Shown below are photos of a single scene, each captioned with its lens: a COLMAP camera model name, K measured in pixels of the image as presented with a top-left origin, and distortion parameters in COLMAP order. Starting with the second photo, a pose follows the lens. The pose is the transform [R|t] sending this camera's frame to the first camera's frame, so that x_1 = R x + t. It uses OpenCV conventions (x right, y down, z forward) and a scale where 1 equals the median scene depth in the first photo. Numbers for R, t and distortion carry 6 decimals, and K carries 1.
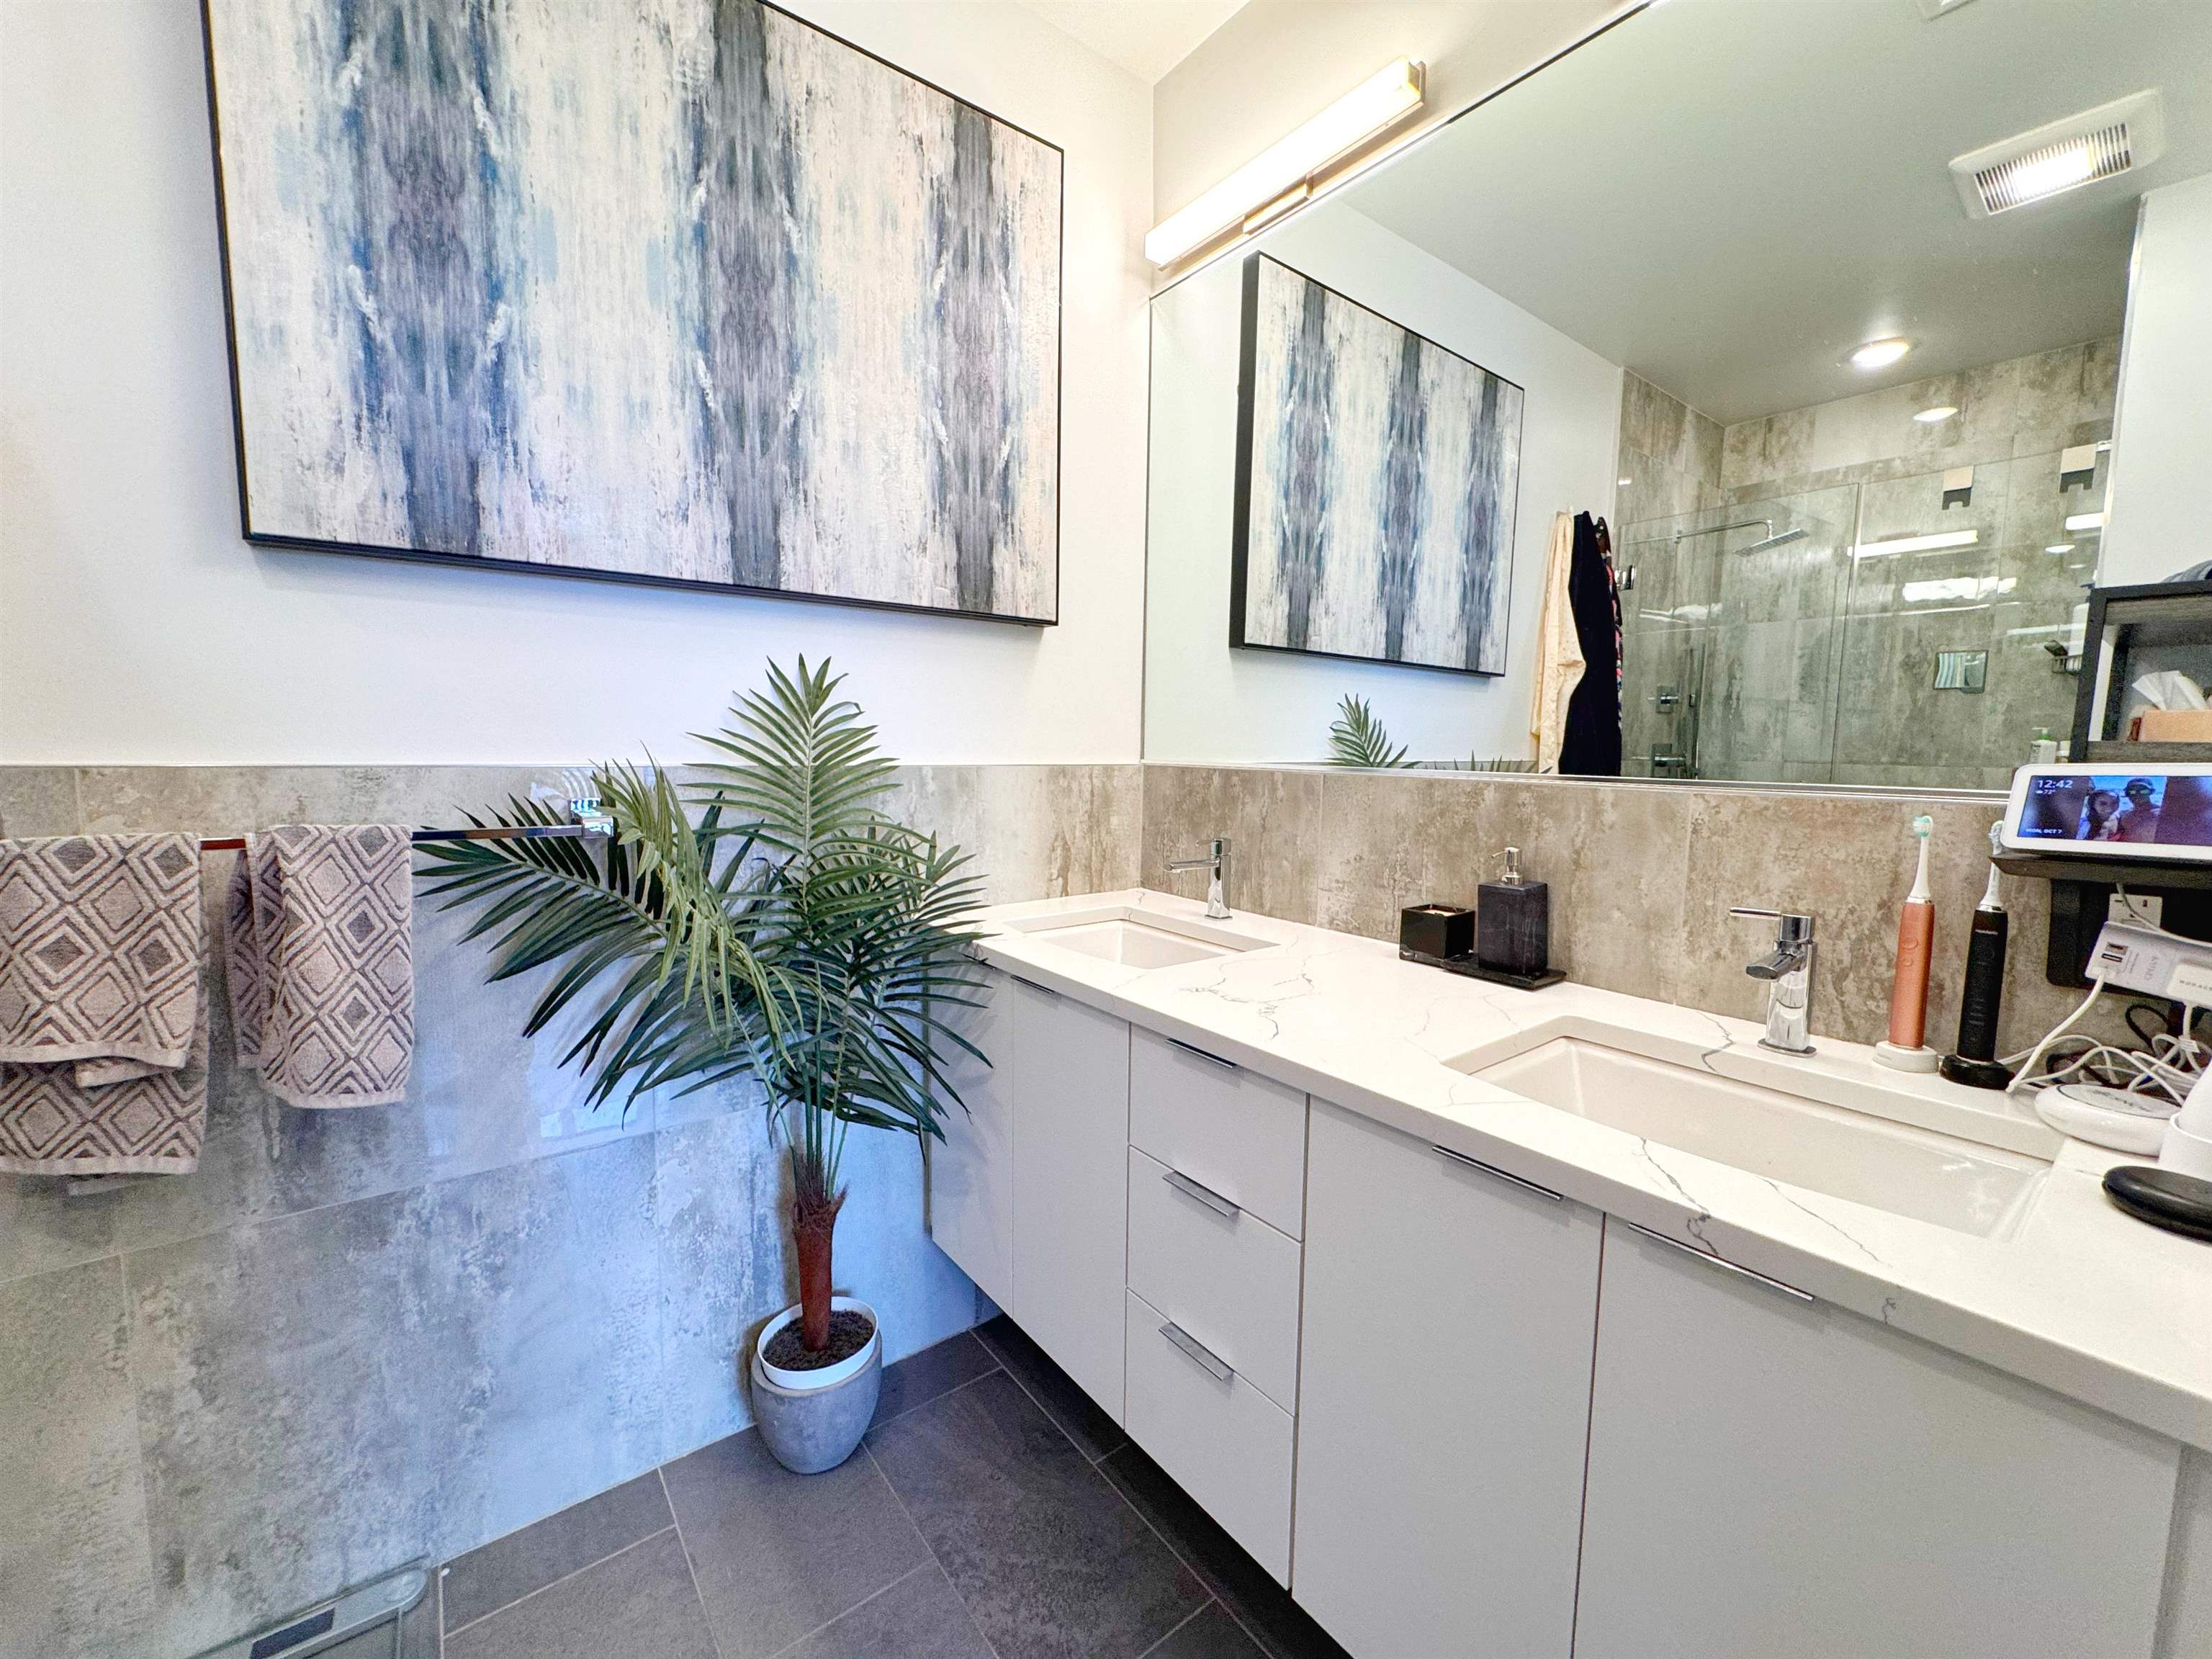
lens RADIAL K [[885.7, 0, 1107.7], [0, 885.7, 827.3], [0, 0, 1]] dist [-0.000220, 0.000324]
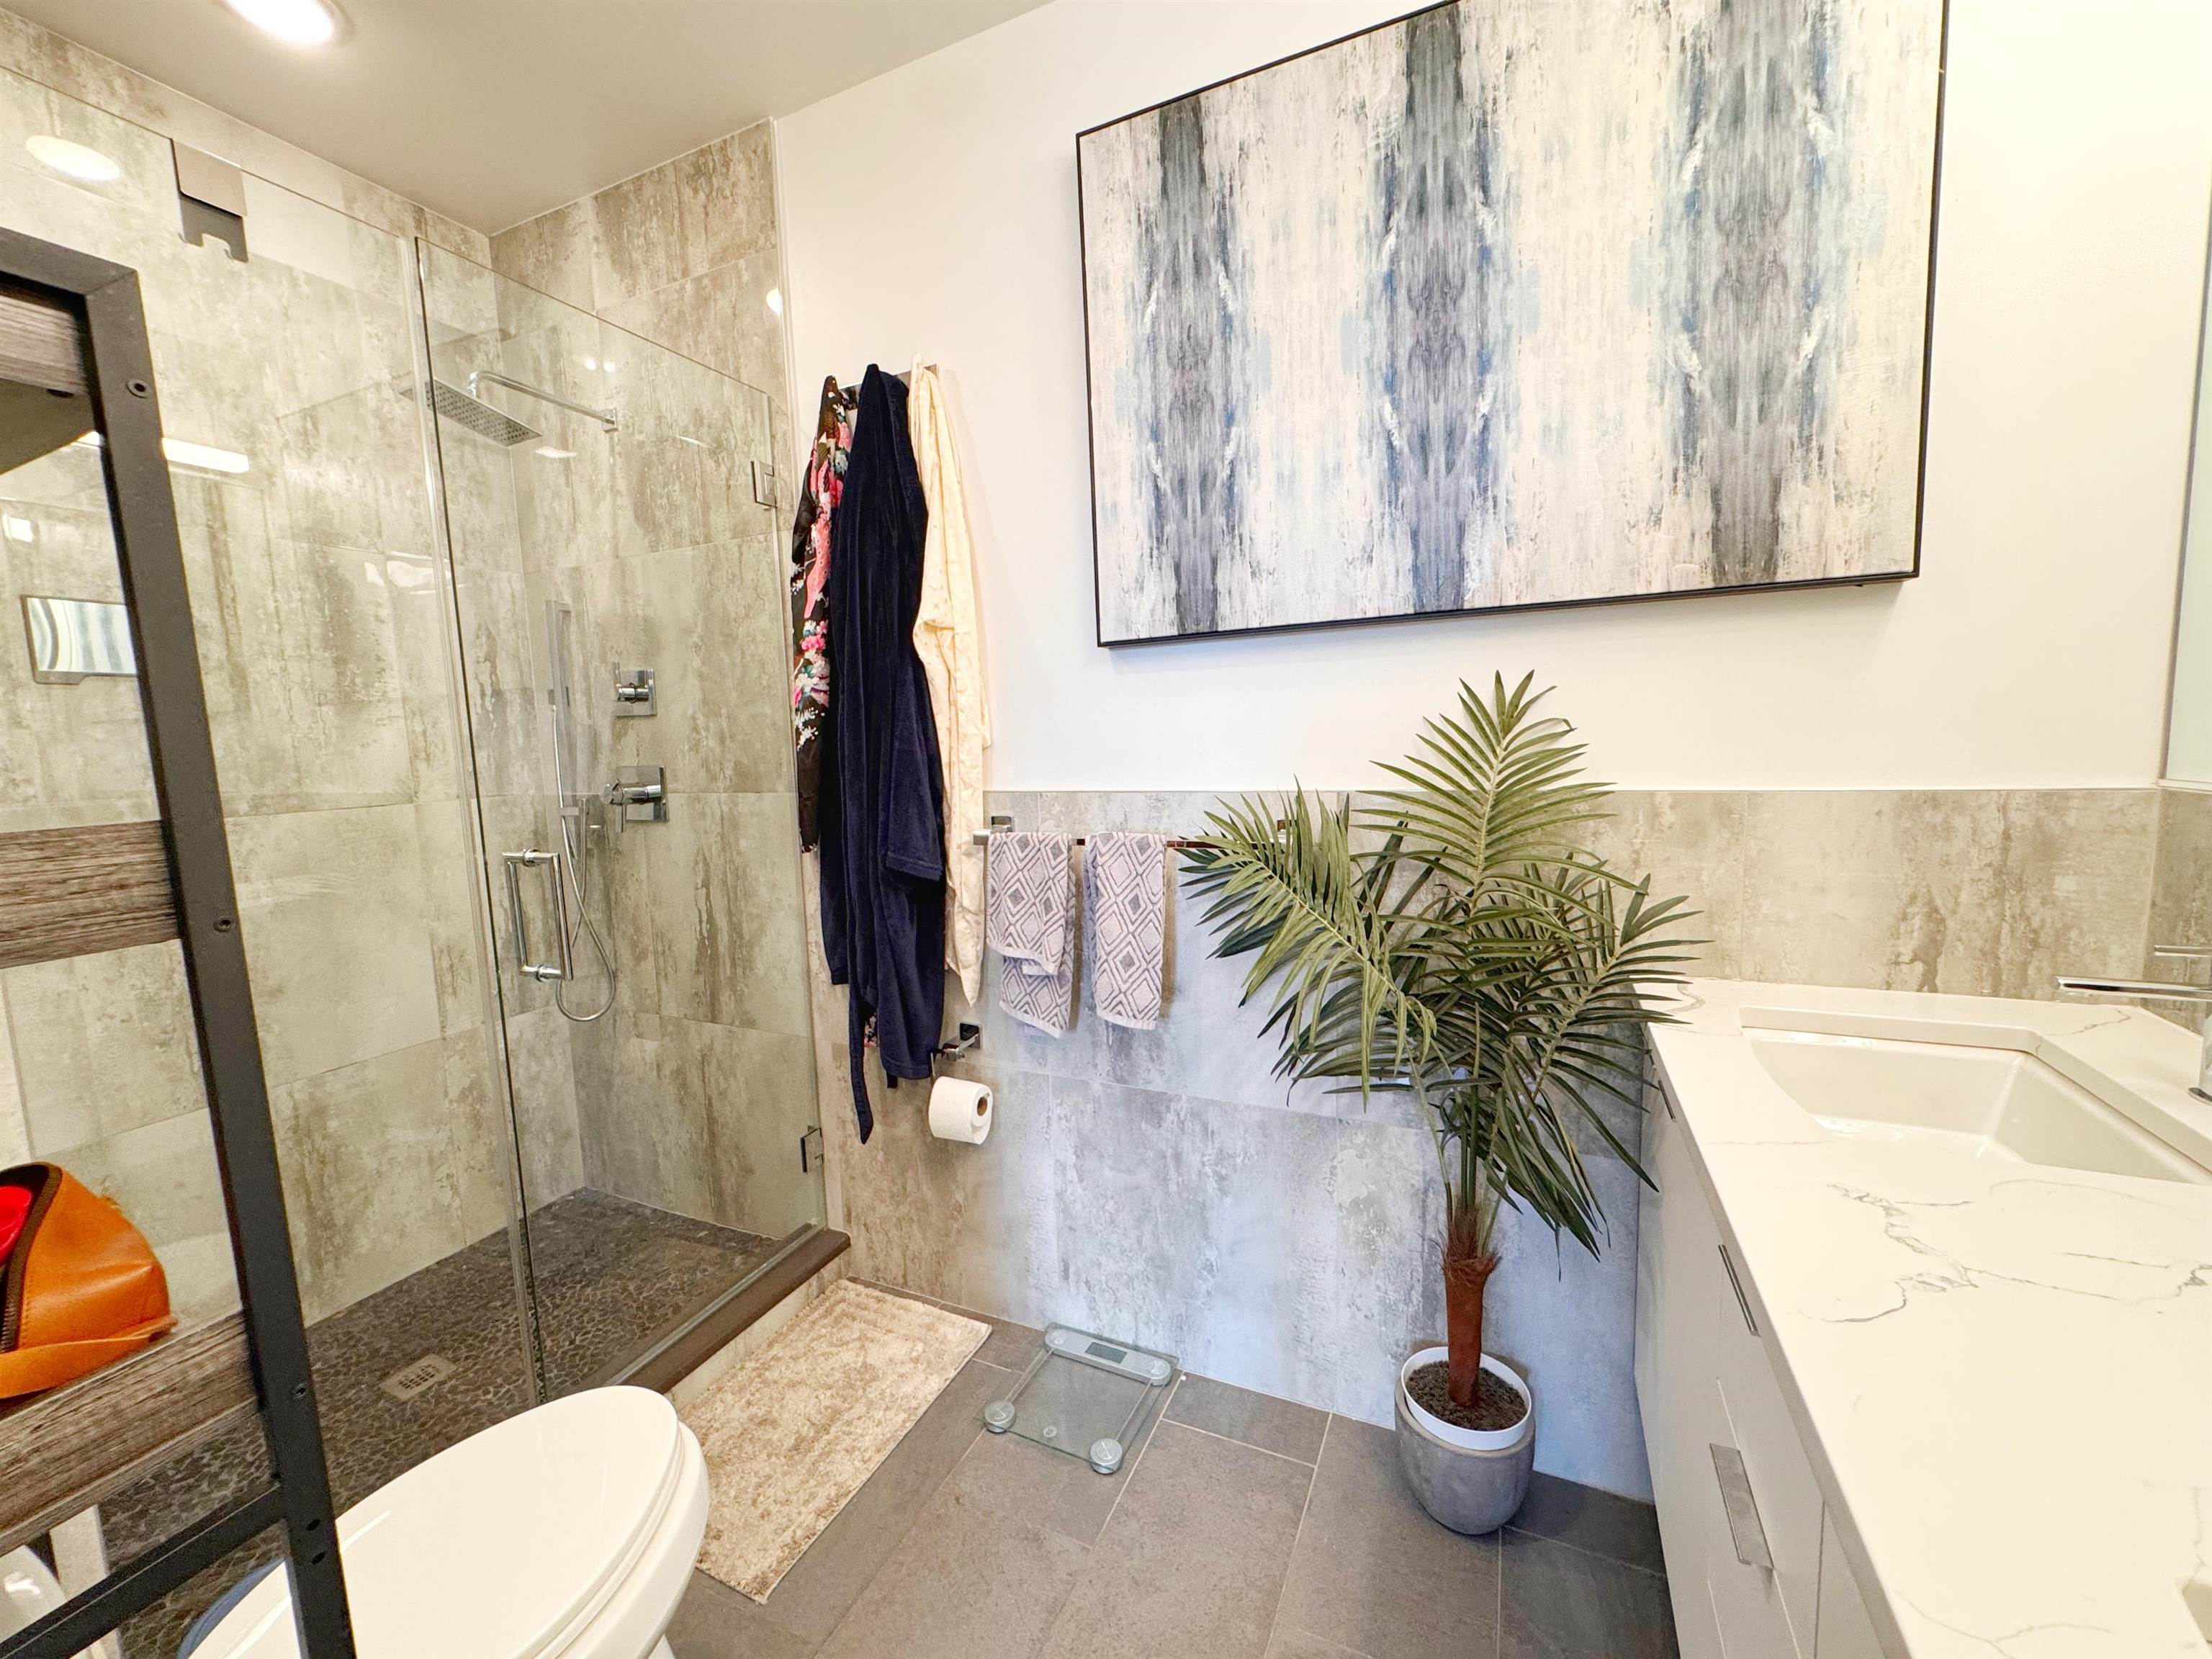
lens RADIAL K [[885.7, 0, 1107.7], [0, 885.7, 827.3], [0, 0, 1]] dist [-0.000220, 0.000324]
pose [[0.461164, 0.062102, -0.885139, 0.329800], [-0.043989, 0.997921, 0.047096, -0.063409], [0.886224, 0.017217, 0.462937, 0.228192]]
